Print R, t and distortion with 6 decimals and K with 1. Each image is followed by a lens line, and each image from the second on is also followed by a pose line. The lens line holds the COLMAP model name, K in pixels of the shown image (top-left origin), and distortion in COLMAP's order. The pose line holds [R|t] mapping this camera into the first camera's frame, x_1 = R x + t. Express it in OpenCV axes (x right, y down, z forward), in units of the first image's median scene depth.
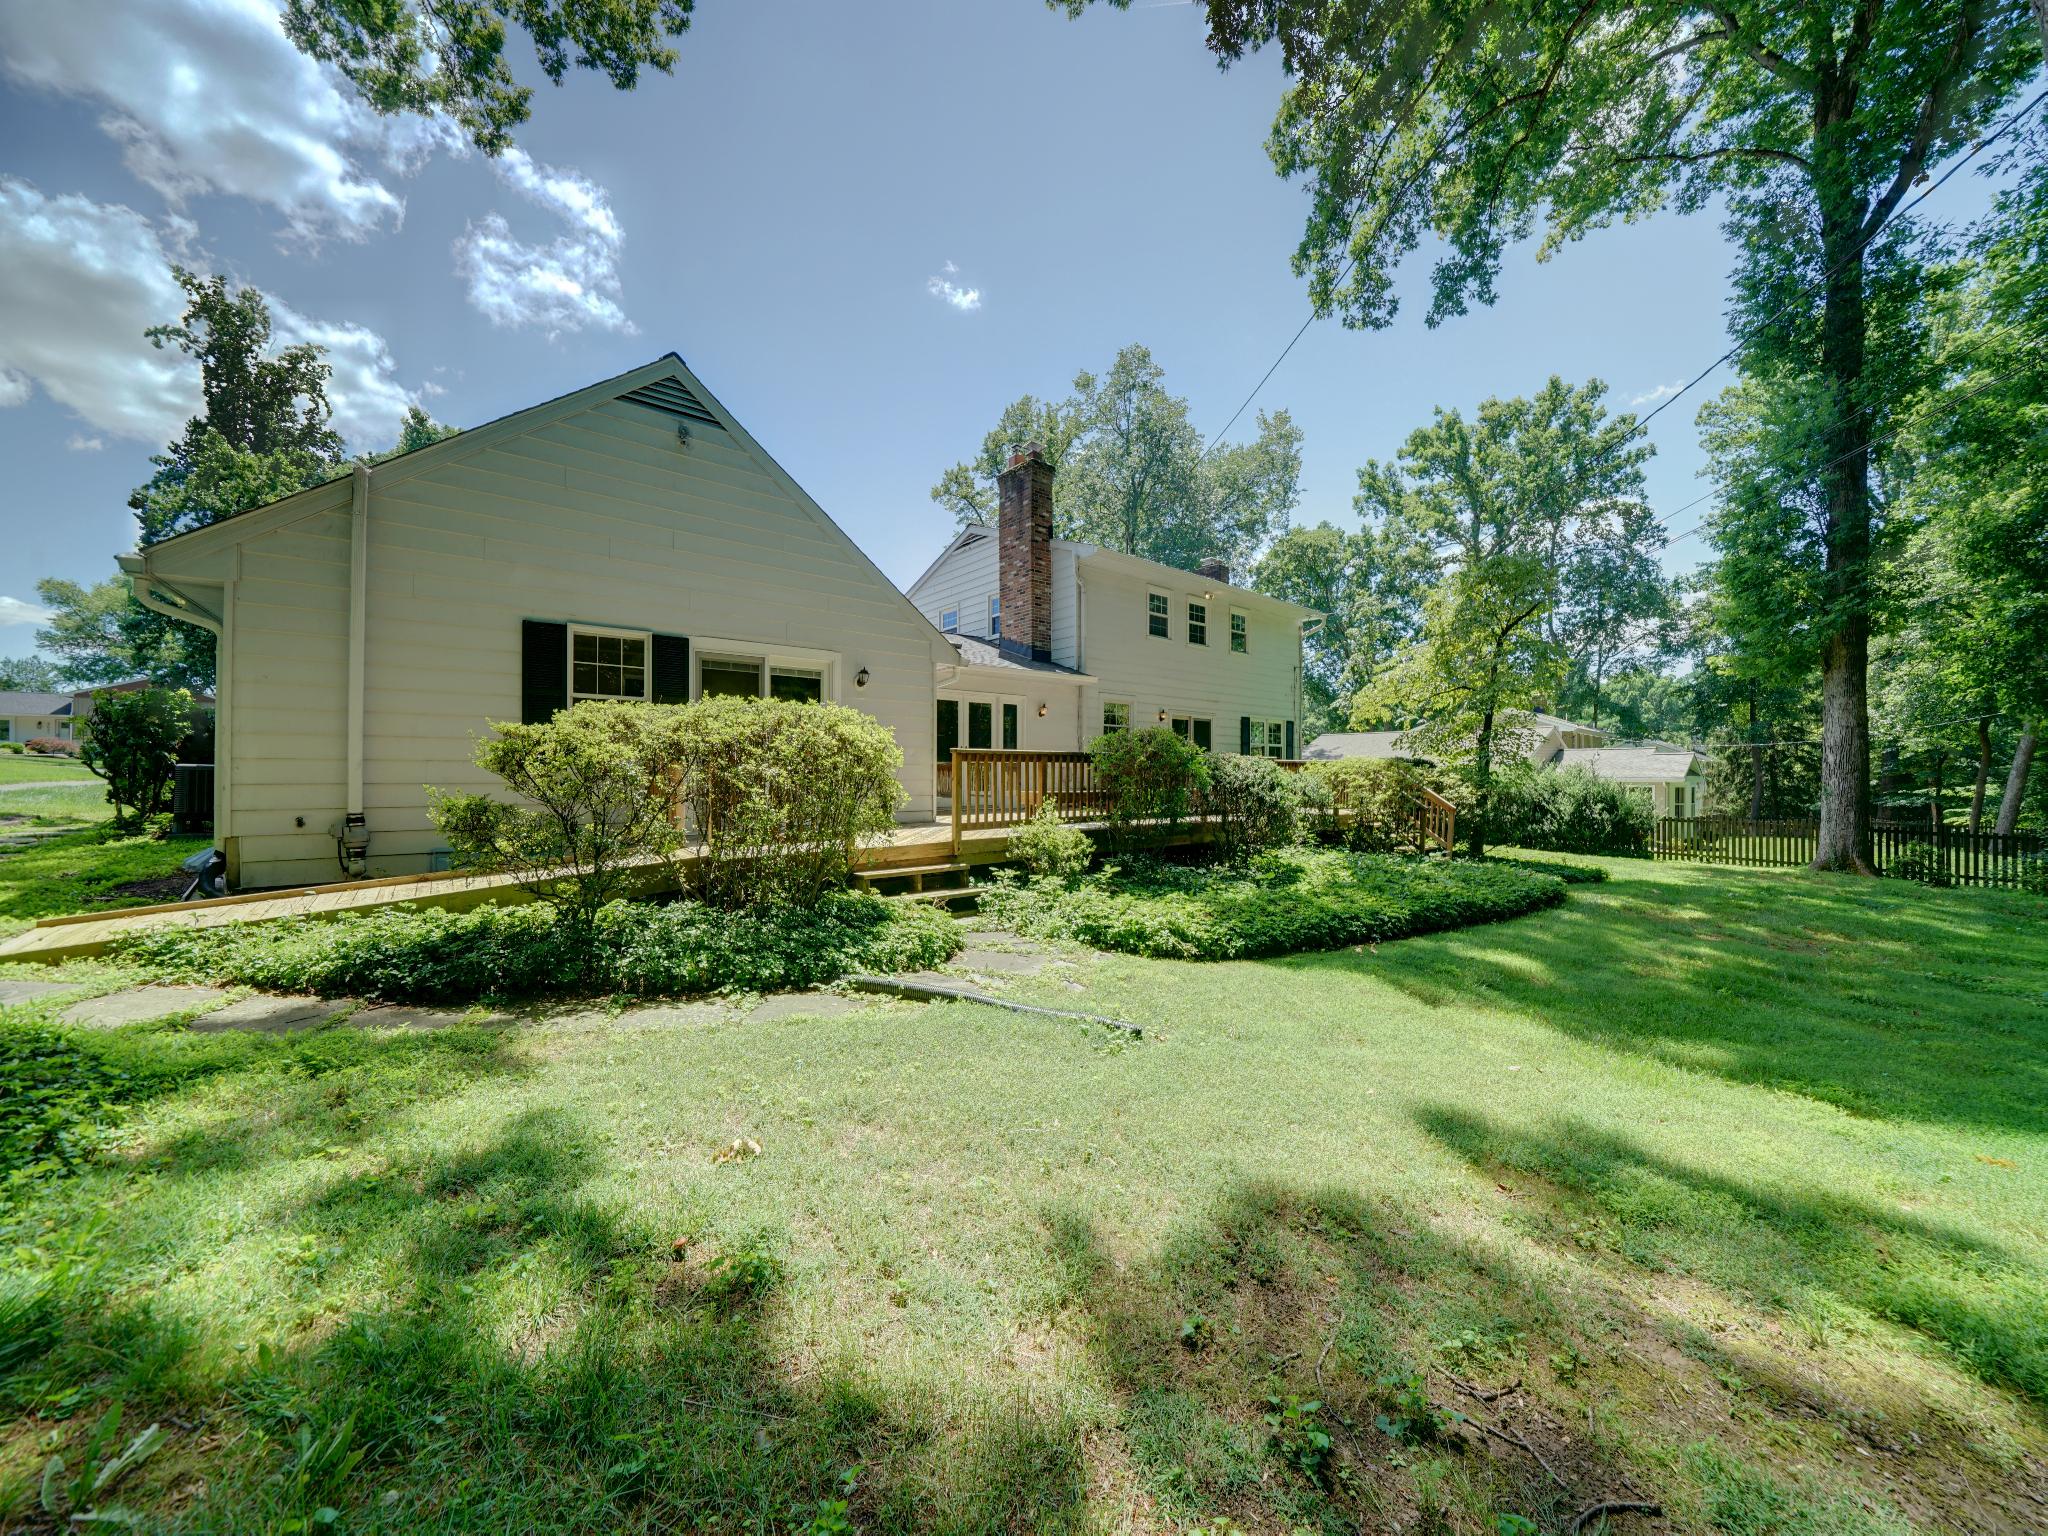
lens RADIAL K [[714.6, 0, 994.1], [0, 714.6, 767.6], [0, 0, 1]] dist [-0.002023, -0.000312]
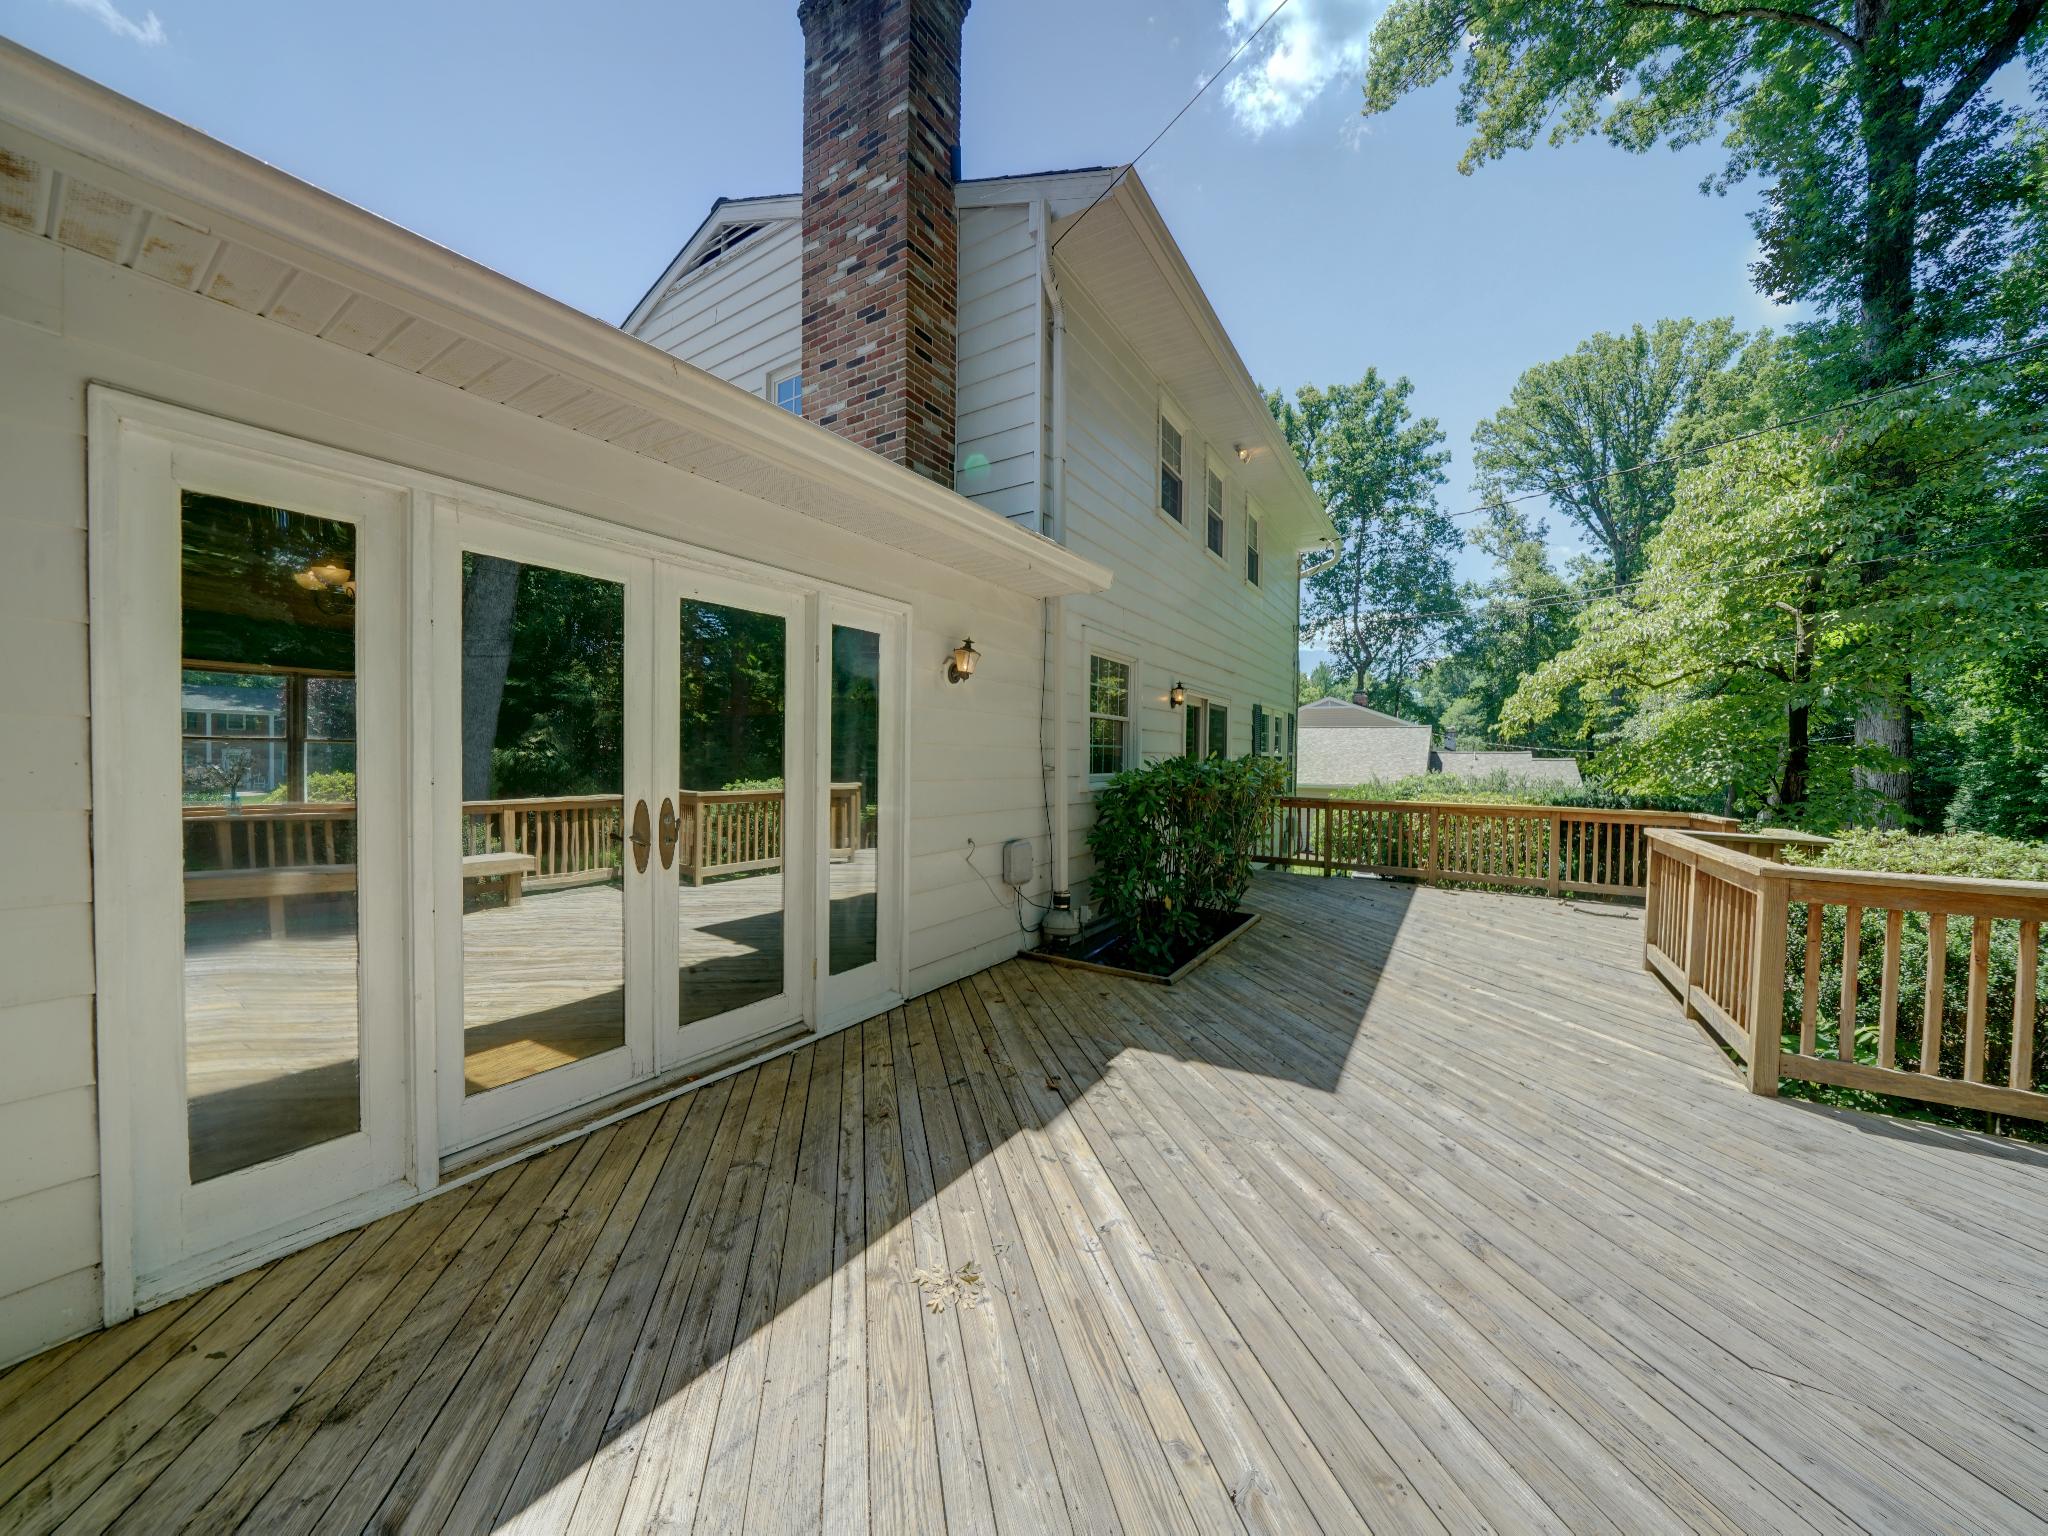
lens RADIAL K [[714.6, 0, 994.1], [0, 714.6, 767.6], [0, 0, 1]] dist [-0.002023, -0.000312]
pose [[0.951469, 0.016187, 0.307320, -0.002919], [-0.026565, 0.999208, 0.029616, -0.013772], [-0.306597, -0.036342, 0.951145, 0.217882]]
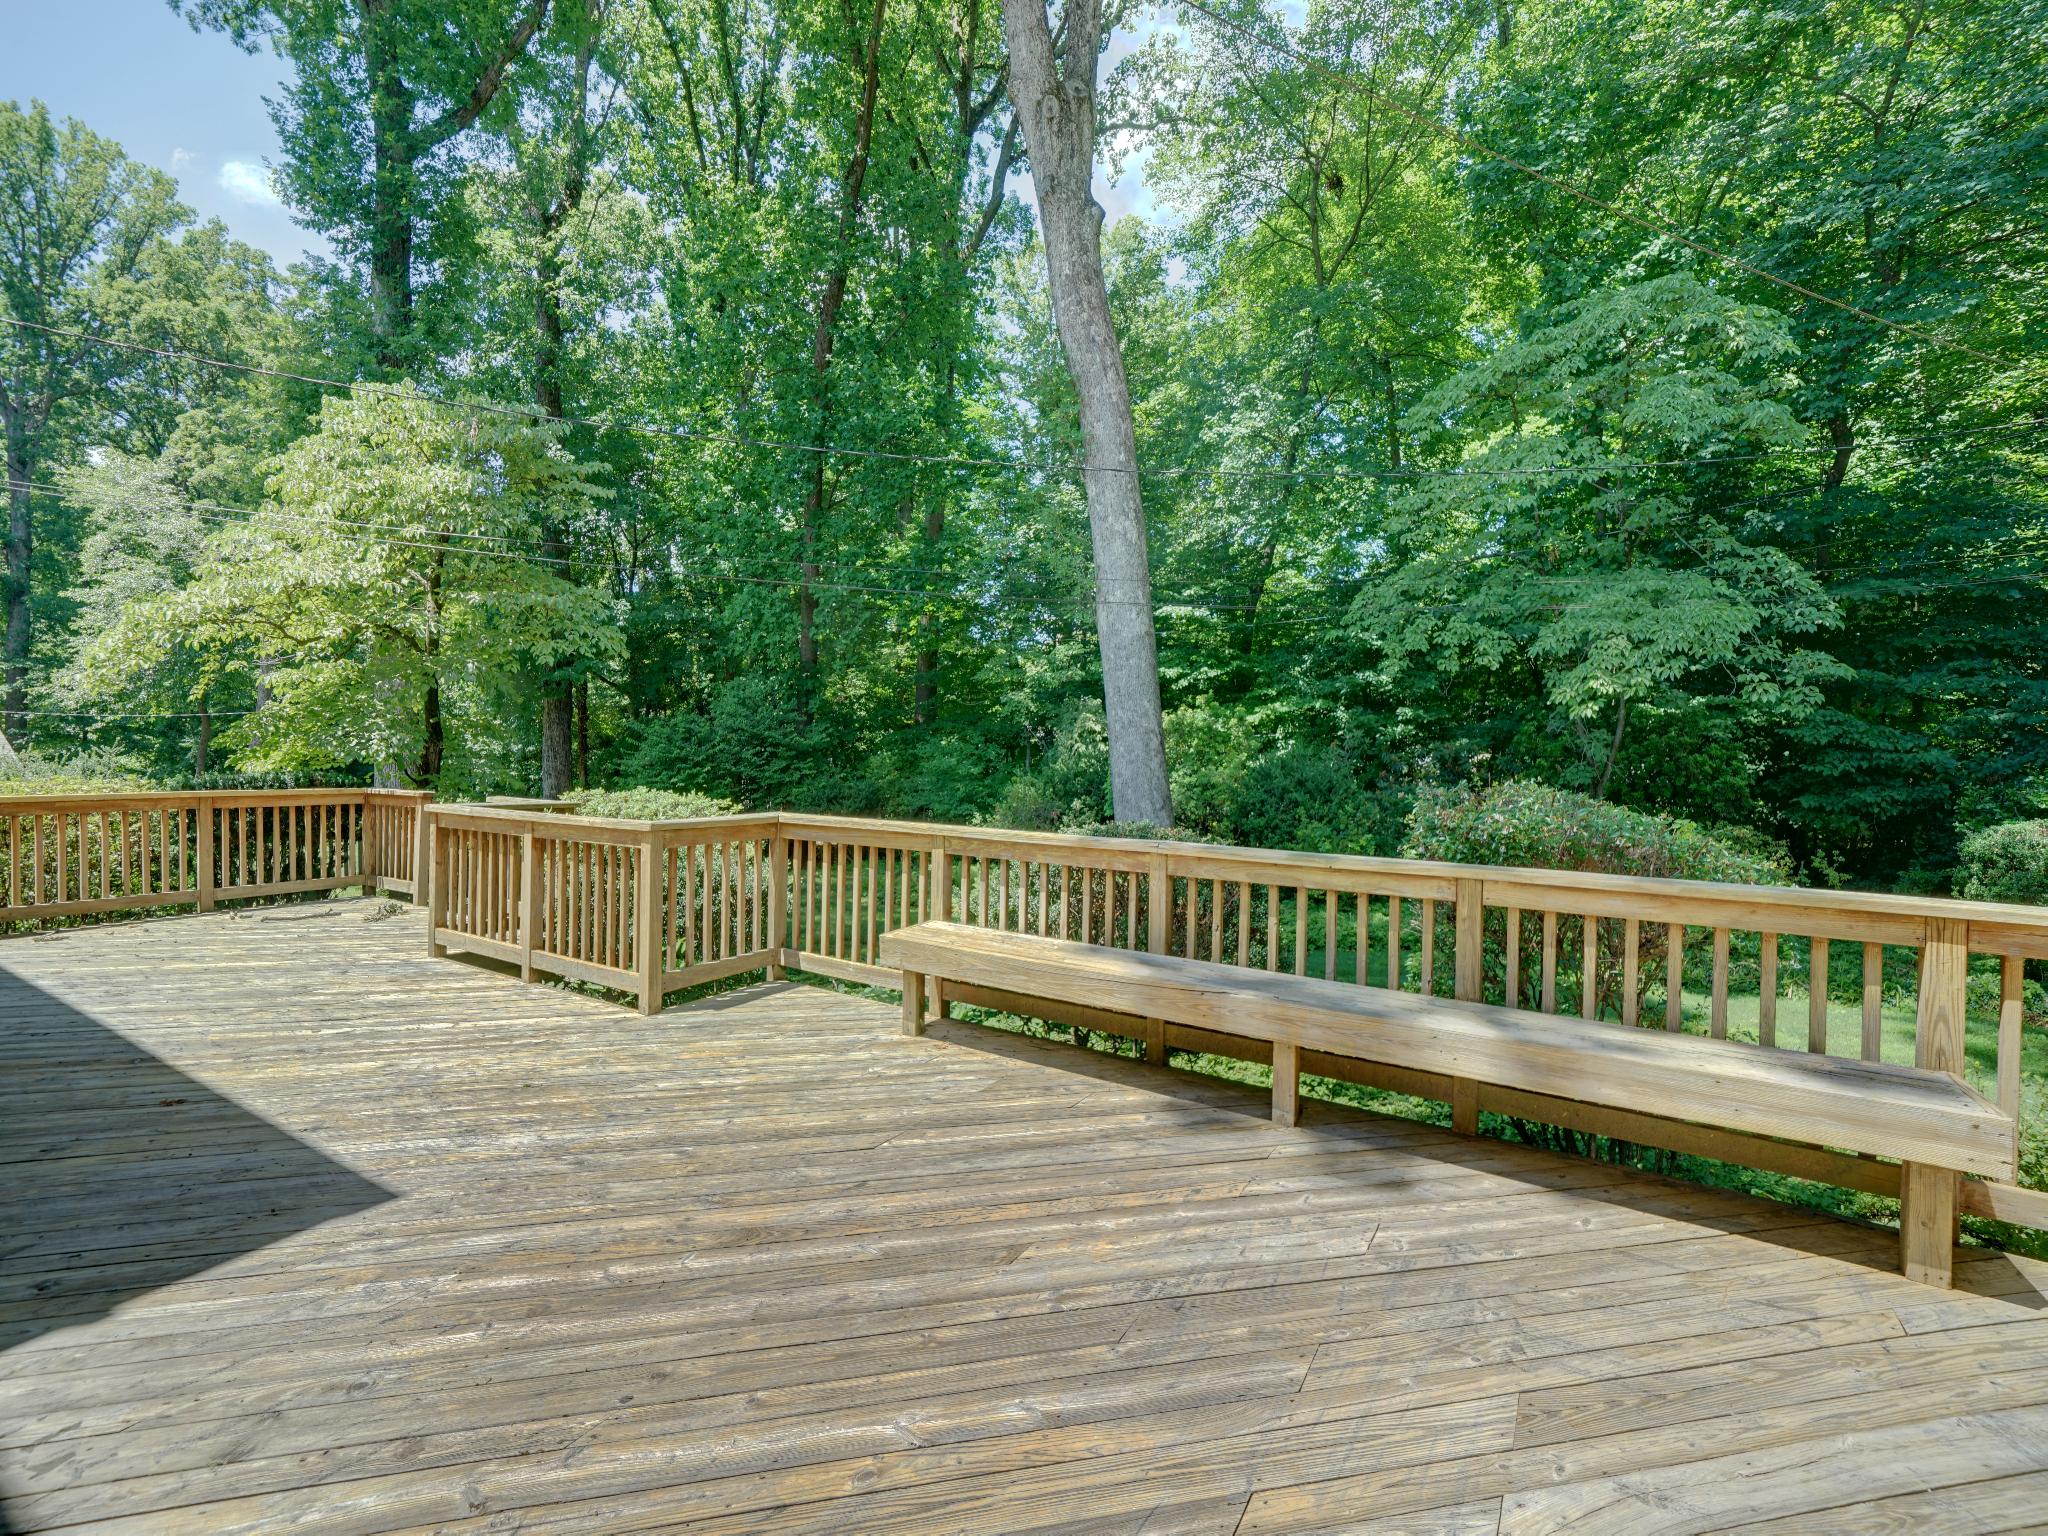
lens RADIAL K [[899.1, 0, 1024.0], [0, 899.1, 768.0], [0, 0, 1]] dist [0.025617, 0.000170]
pose [[-0.308104, -0.014832, 0.951237, -0.029341], [-0.031522, 0.999489, 0.005374, -0.011942], [-0.950830, -0.028329, -0.308414, 0.262617]]
